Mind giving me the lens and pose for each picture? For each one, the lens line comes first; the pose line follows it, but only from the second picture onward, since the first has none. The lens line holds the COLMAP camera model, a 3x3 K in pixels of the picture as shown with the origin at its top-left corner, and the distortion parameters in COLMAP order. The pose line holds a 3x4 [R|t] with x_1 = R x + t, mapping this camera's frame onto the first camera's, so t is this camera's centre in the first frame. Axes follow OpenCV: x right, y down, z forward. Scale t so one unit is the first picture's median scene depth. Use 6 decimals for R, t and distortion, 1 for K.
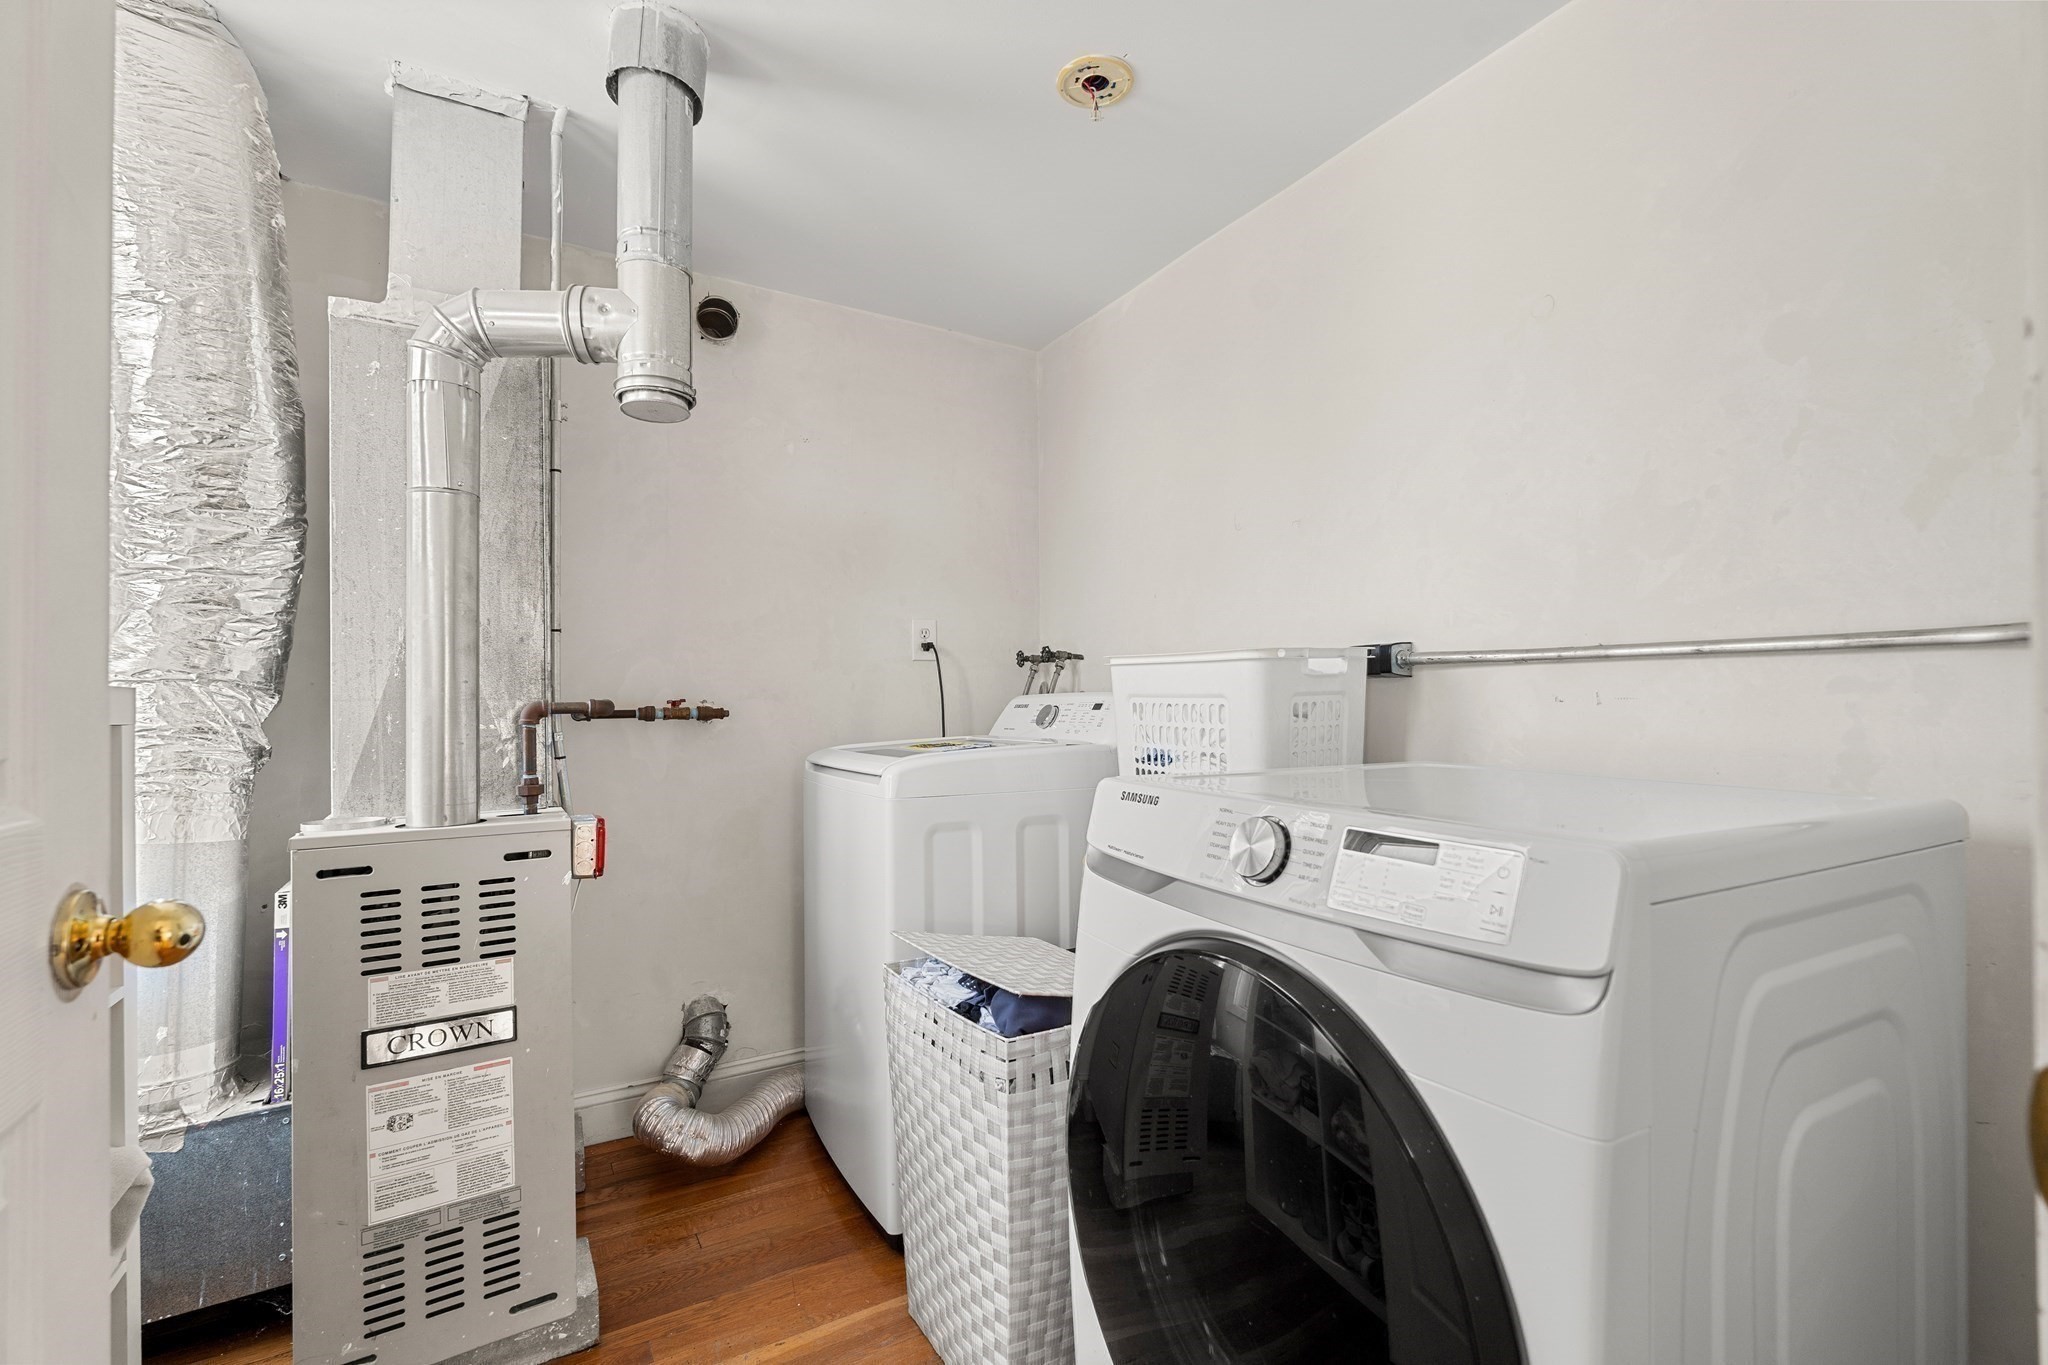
lens RADIAL K [[875.1, 0, 1024.0], [0, 875.1, 682.5], [0, 0, 1]] dist [0.002357, 0.000191]
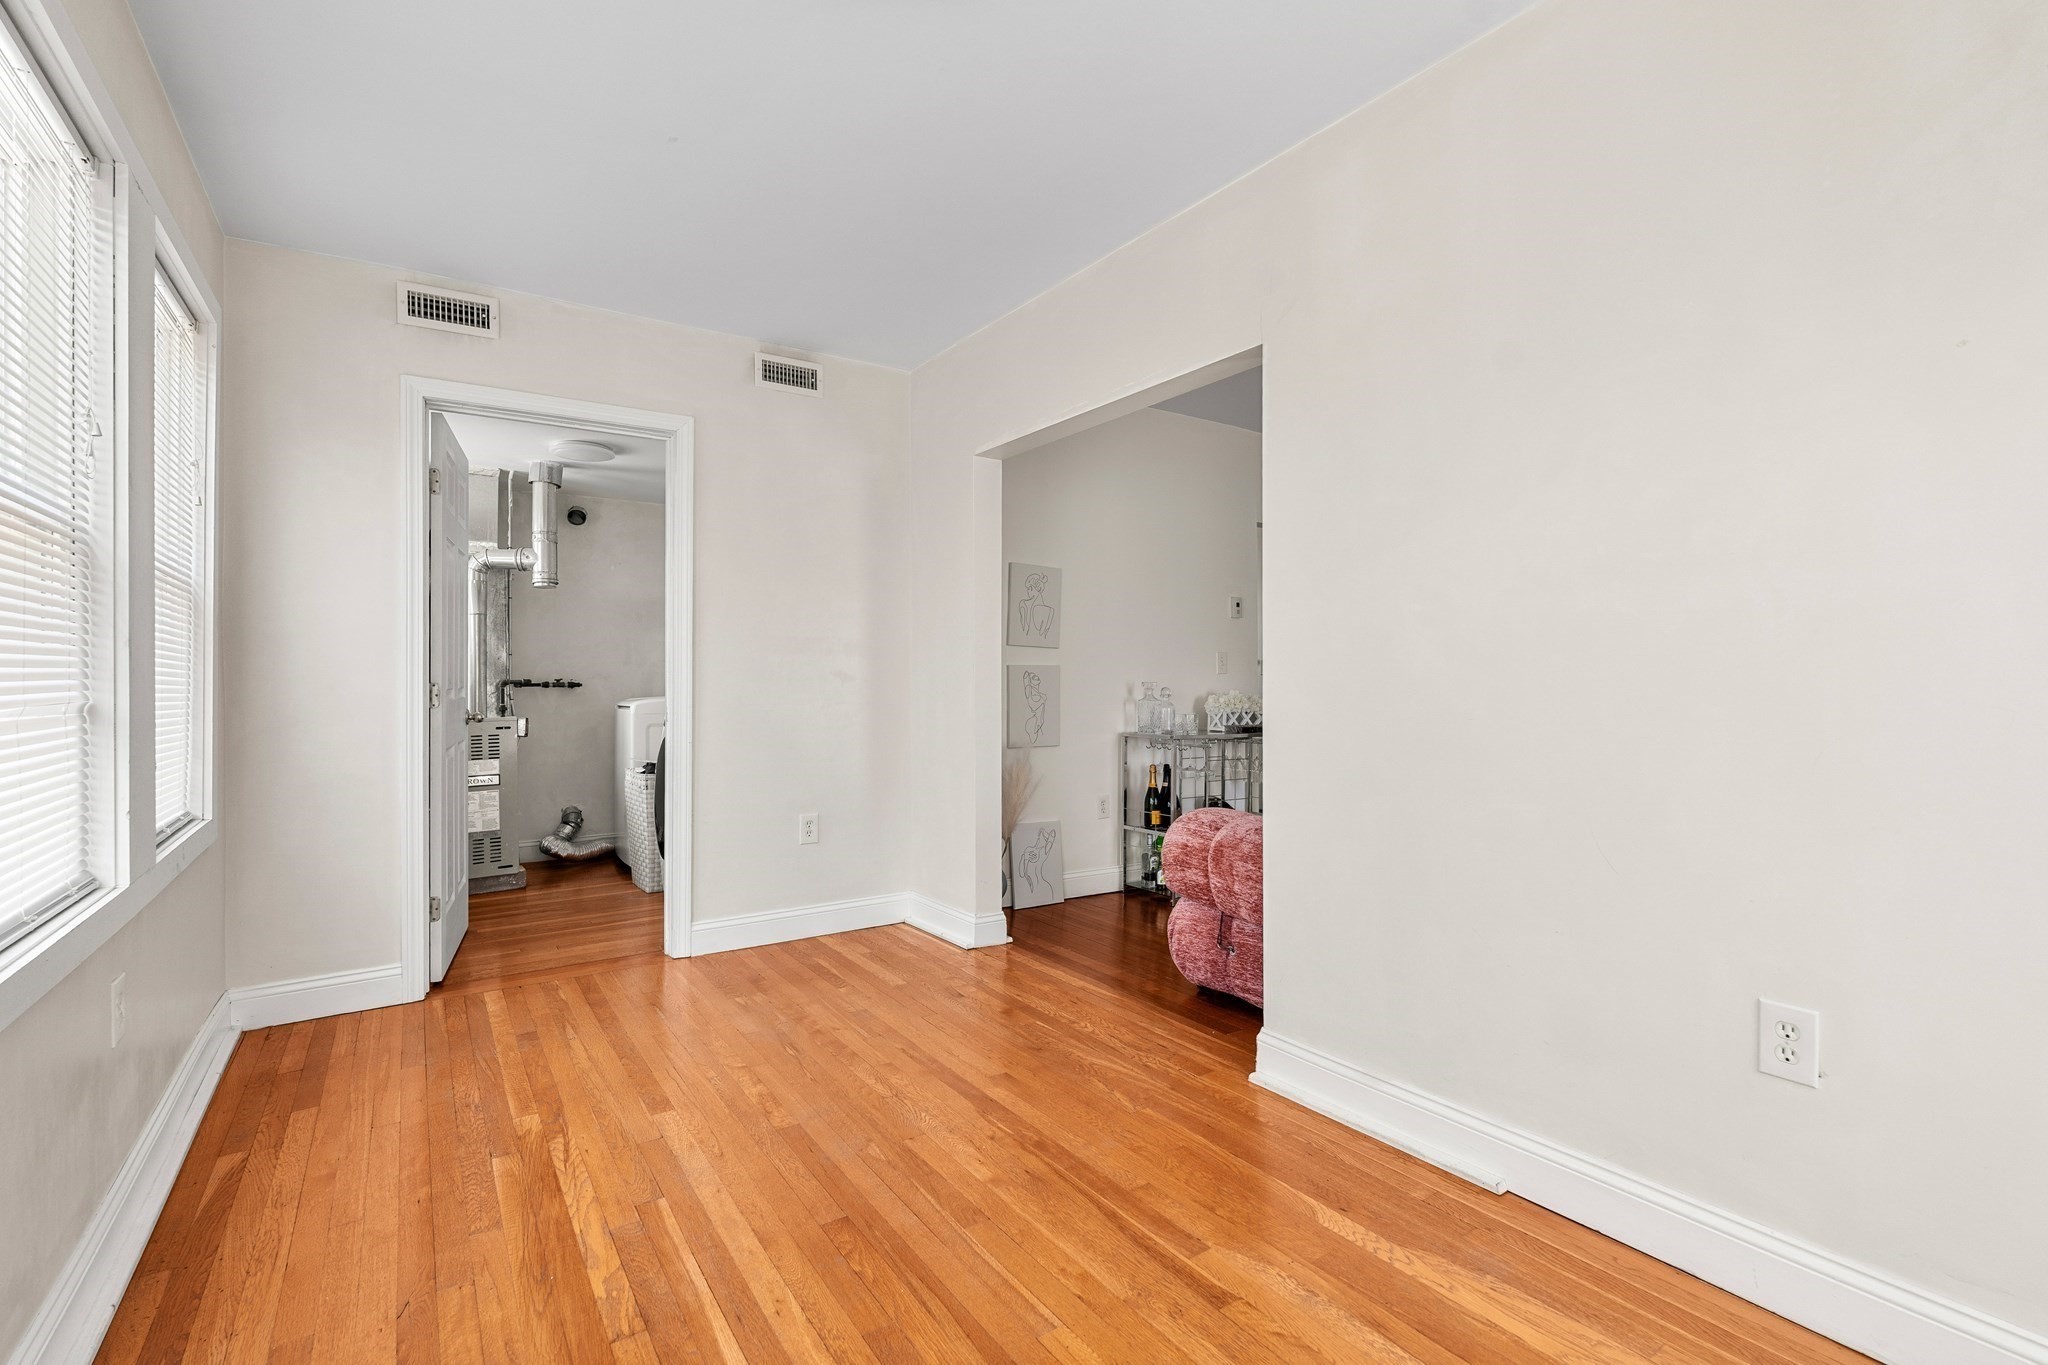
lens RADIAL K [[914.3, 0, 1024.0], [0, 914.3, 682.5], [0, 0, 1]] dist [0.015898, 0.000257]
pose [[0.998710, 0.011734, 0.049403, 1.052070], [-0.012828, 0.999678, 0.021875, -0.059253], [-0.049130, -0.022481, 0.998539, -2.204769]]
